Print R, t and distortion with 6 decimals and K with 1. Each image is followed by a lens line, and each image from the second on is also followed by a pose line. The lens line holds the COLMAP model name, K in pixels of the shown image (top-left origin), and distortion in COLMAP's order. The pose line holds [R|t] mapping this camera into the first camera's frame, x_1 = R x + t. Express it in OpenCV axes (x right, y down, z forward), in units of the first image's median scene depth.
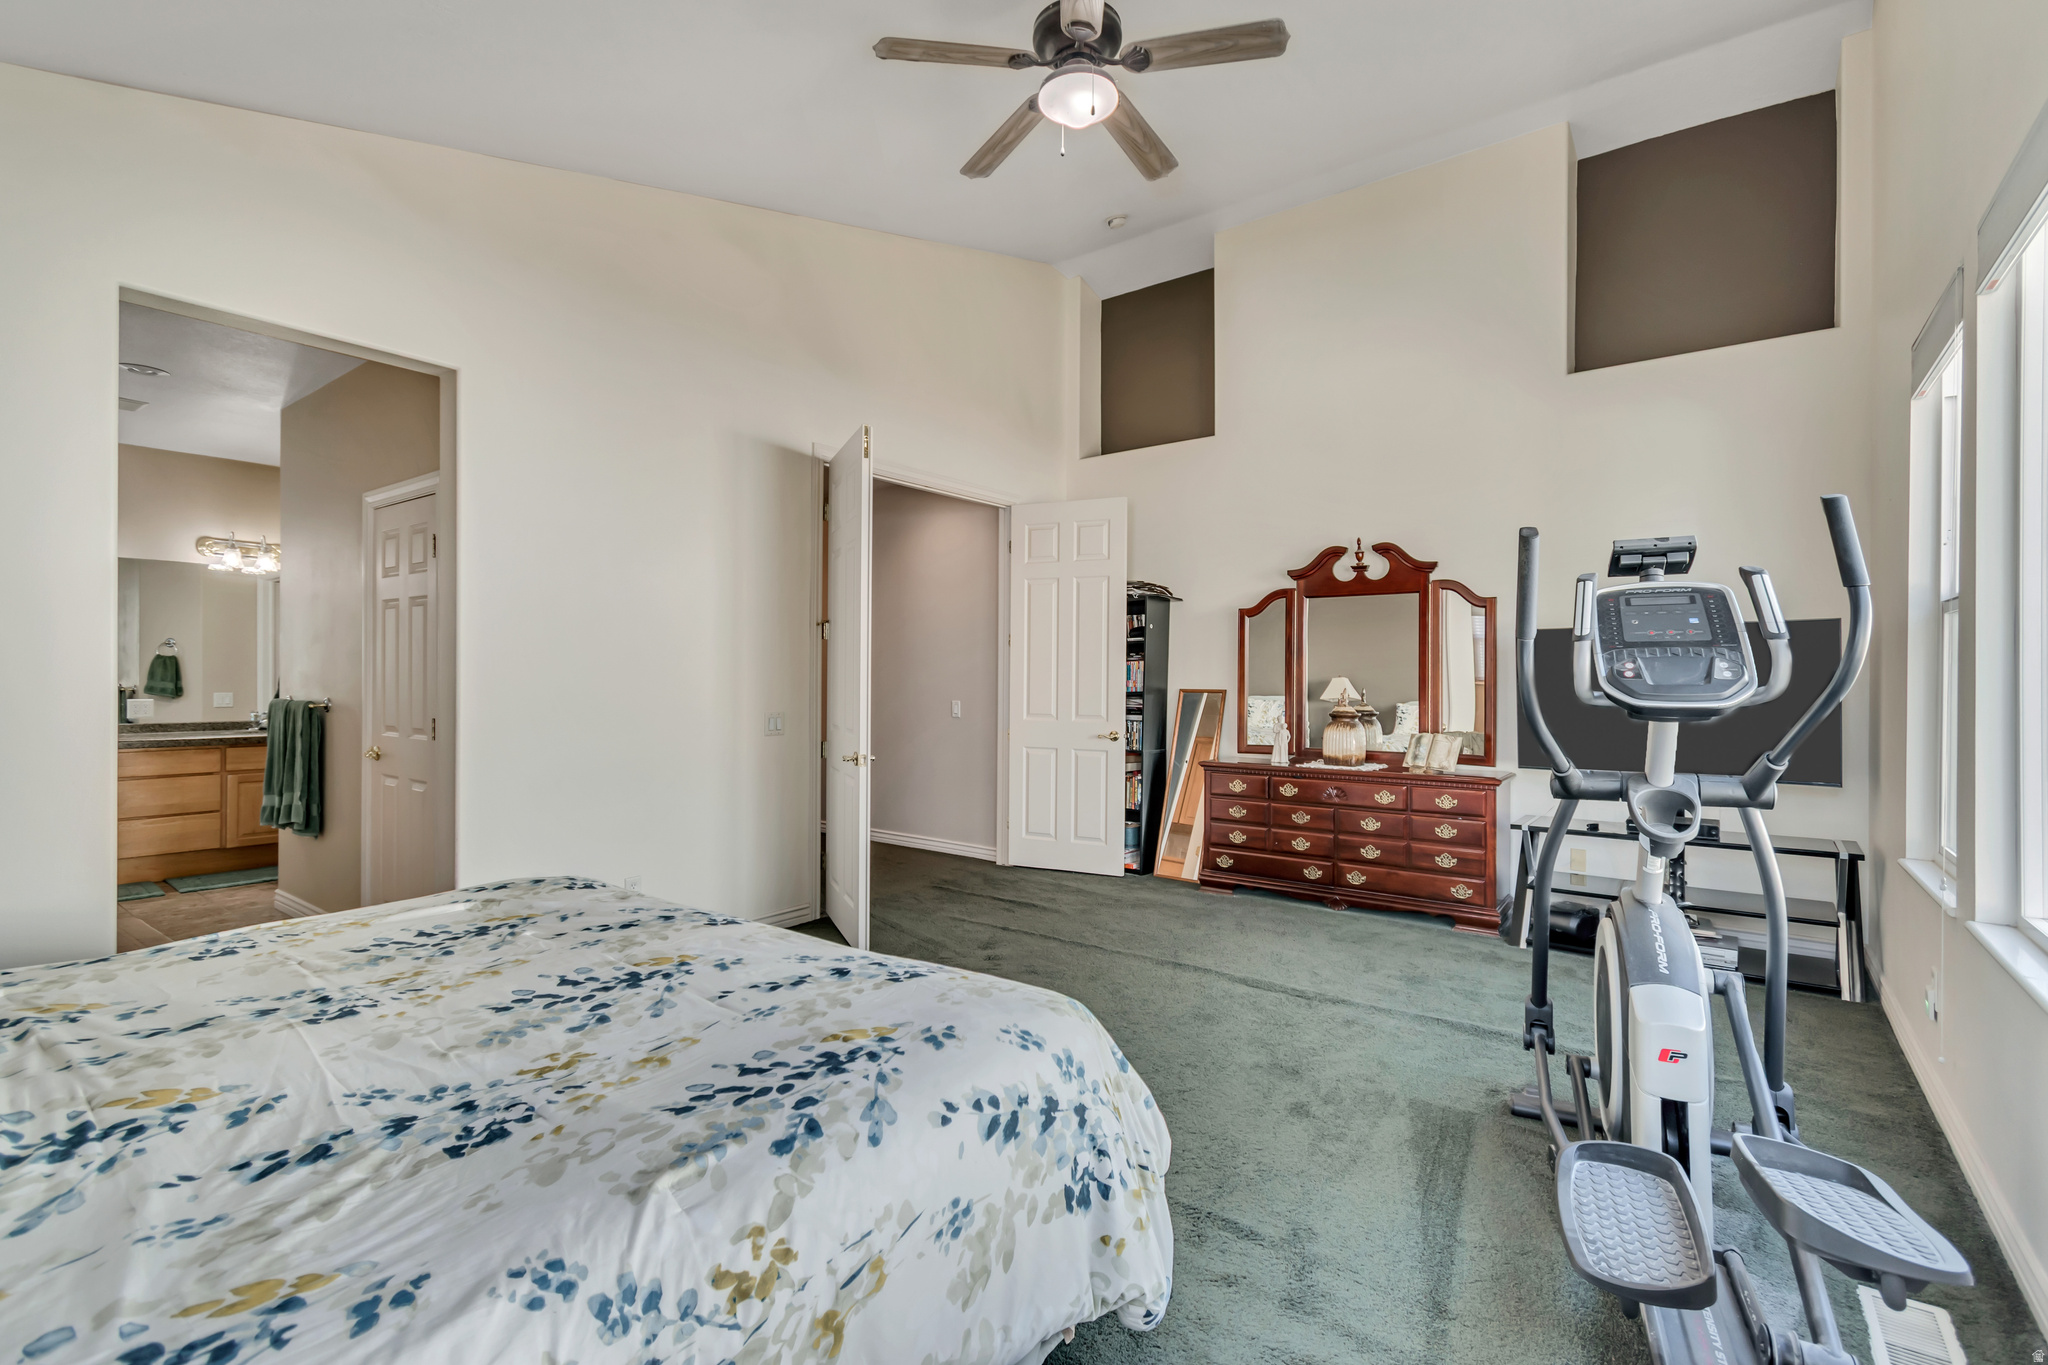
lens RADIAL K [[914.7, 0, 1016.1], [0, 914.7, 688.5], [0, 0, 1]] dist [-0.026353, -0.000186]
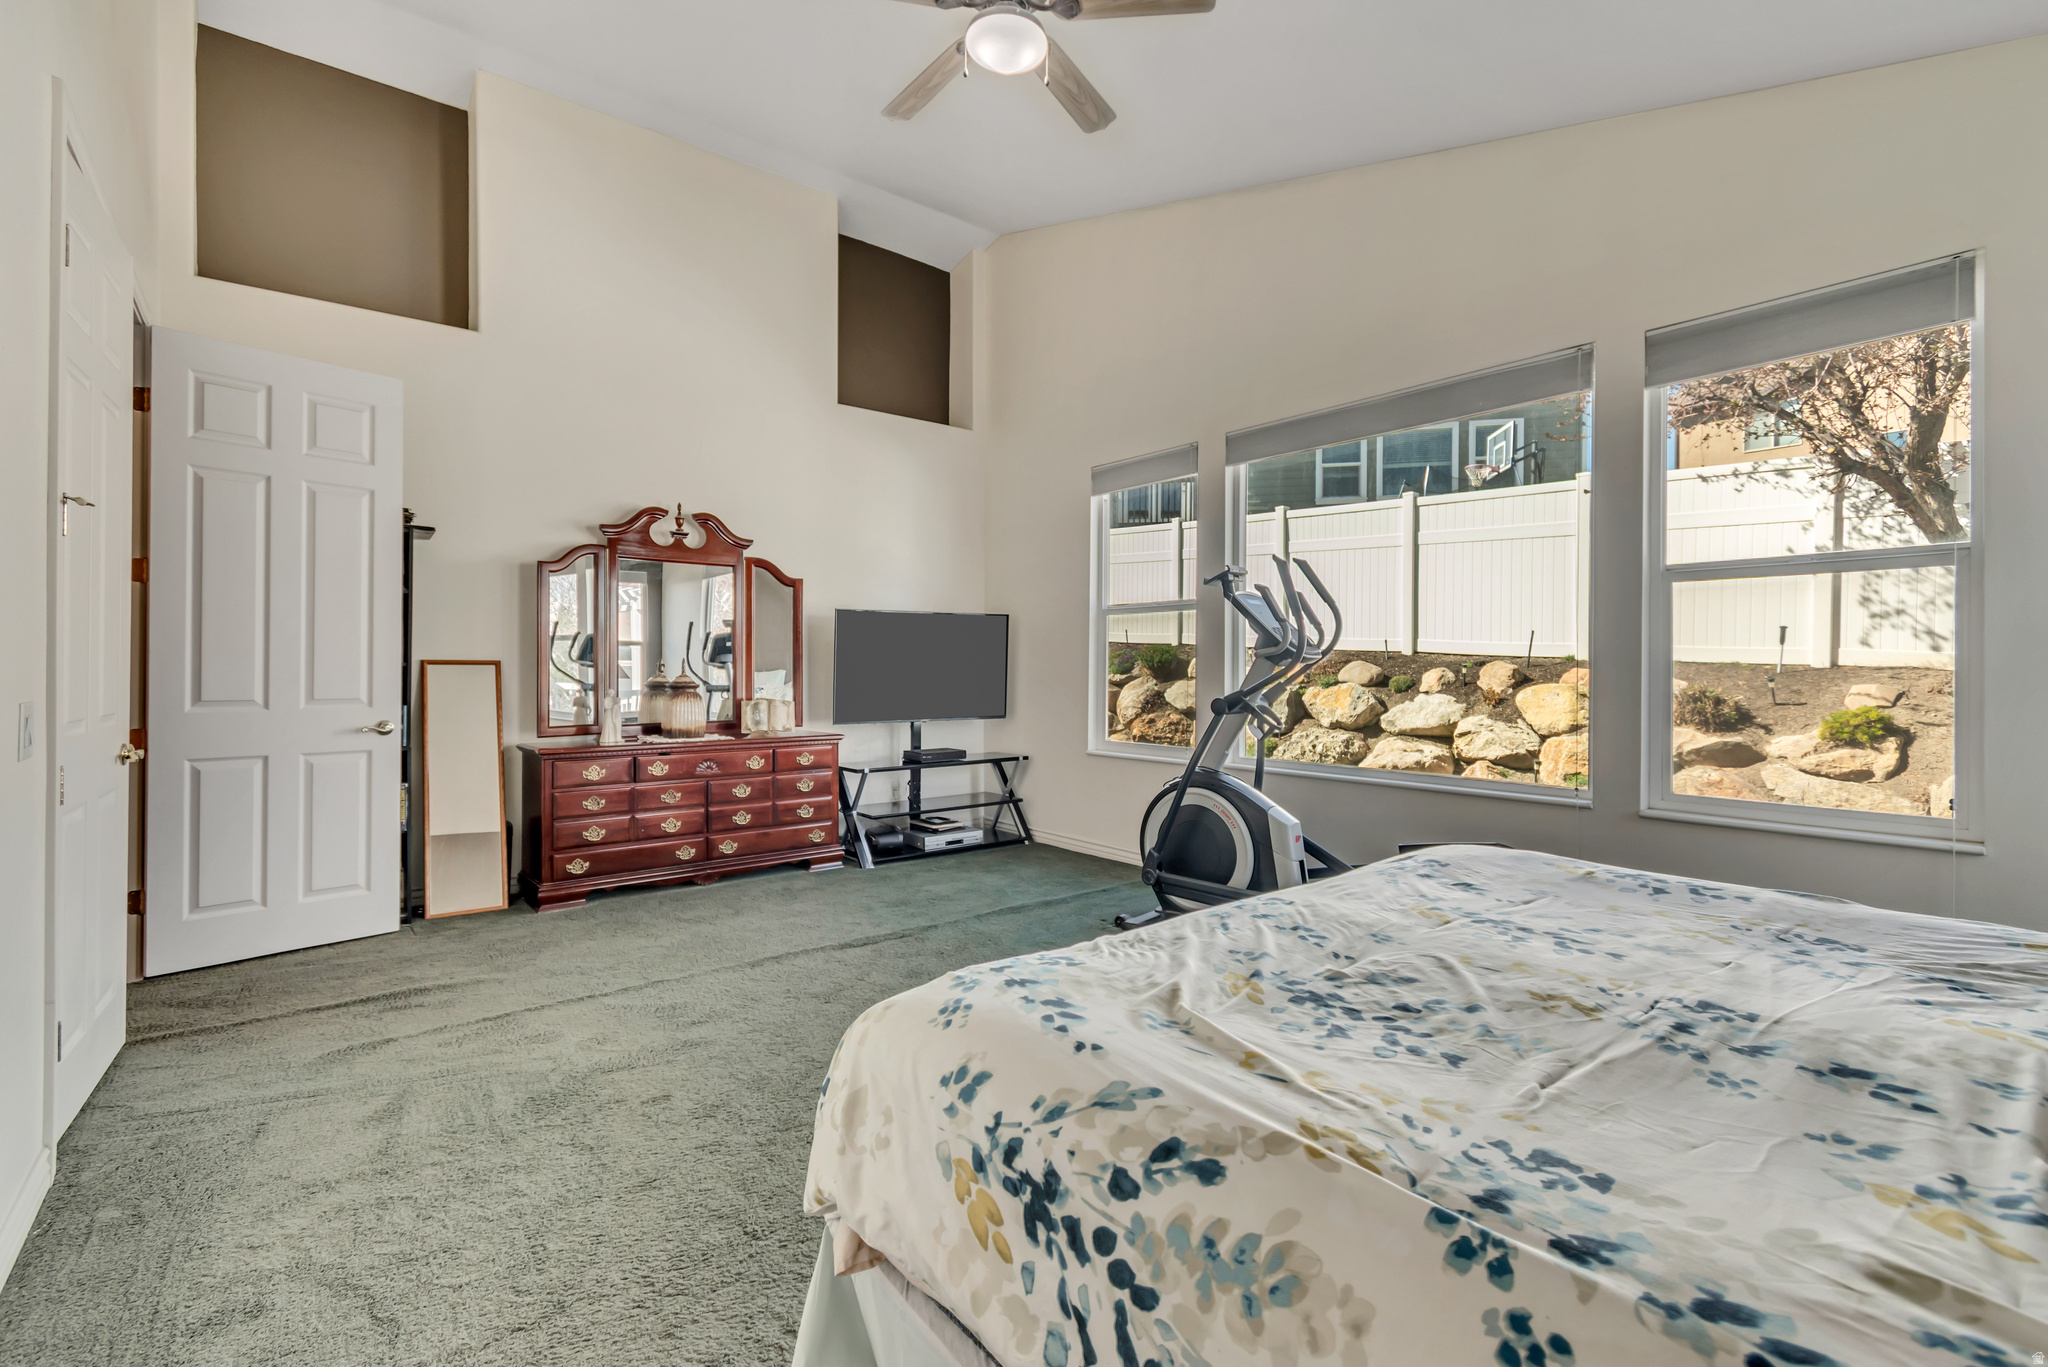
lens RADIAL K [[918.0, 0, 1027.3], [0, 918.0, 675.3], [0, 0, 1]] dist [-0.000627, -0.000757]
pose [[0.214740, -0.011391, 0.976605, -0.539522], [0.009150, 0.999912, 0.009651, 0.012727], [-0.976628, 0.006863, 0.214825, 0.460786]]
